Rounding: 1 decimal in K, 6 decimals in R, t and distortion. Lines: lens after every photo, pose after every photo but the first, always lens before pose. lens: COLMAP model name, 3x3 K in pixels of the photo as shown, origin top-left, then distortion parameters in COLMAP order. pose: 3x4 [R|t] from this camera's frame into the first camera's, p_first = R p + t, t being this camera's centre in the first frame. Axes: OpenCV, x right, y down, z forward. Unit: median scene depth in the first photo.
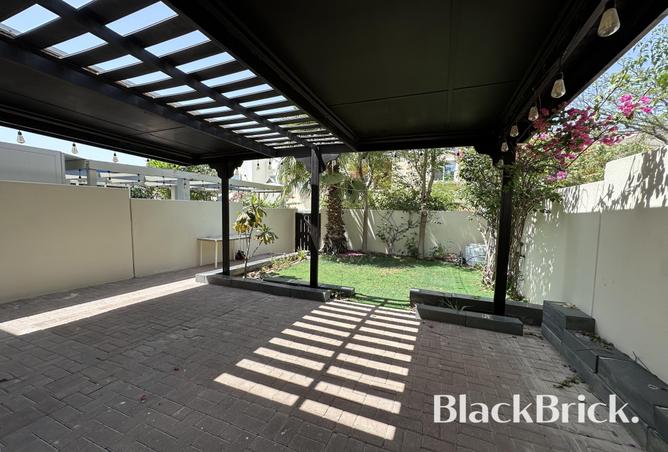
lens RADIAL K [[261.8, 0, 337.7], [0, 261.8, 228.2], [0, 0, 1]] dist [-0.003478, -0.000112]
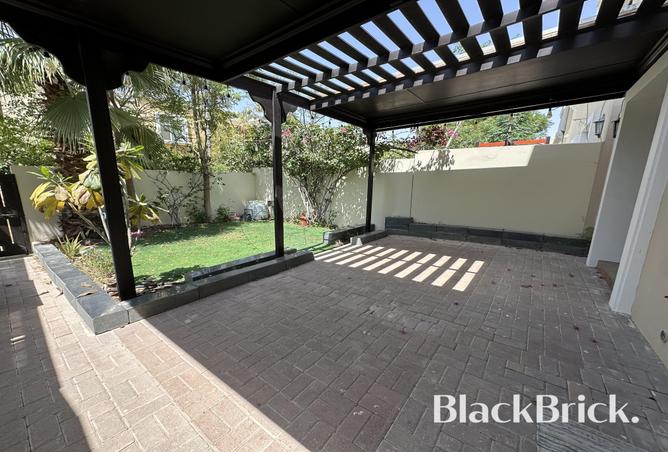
lens RADIAL K [[261.8, 0, 337.0], [0, 261.8, 223.6], [0, 0, 1]] dist [-0.003478, -0.000112]
pose [[0.281879, -0.171673, 0.943966, -1.371067], [0.054120, 0.985141, 0.163000, -0.023455], [-0.957922, 0.005141, 0.286982, 0.891555]]
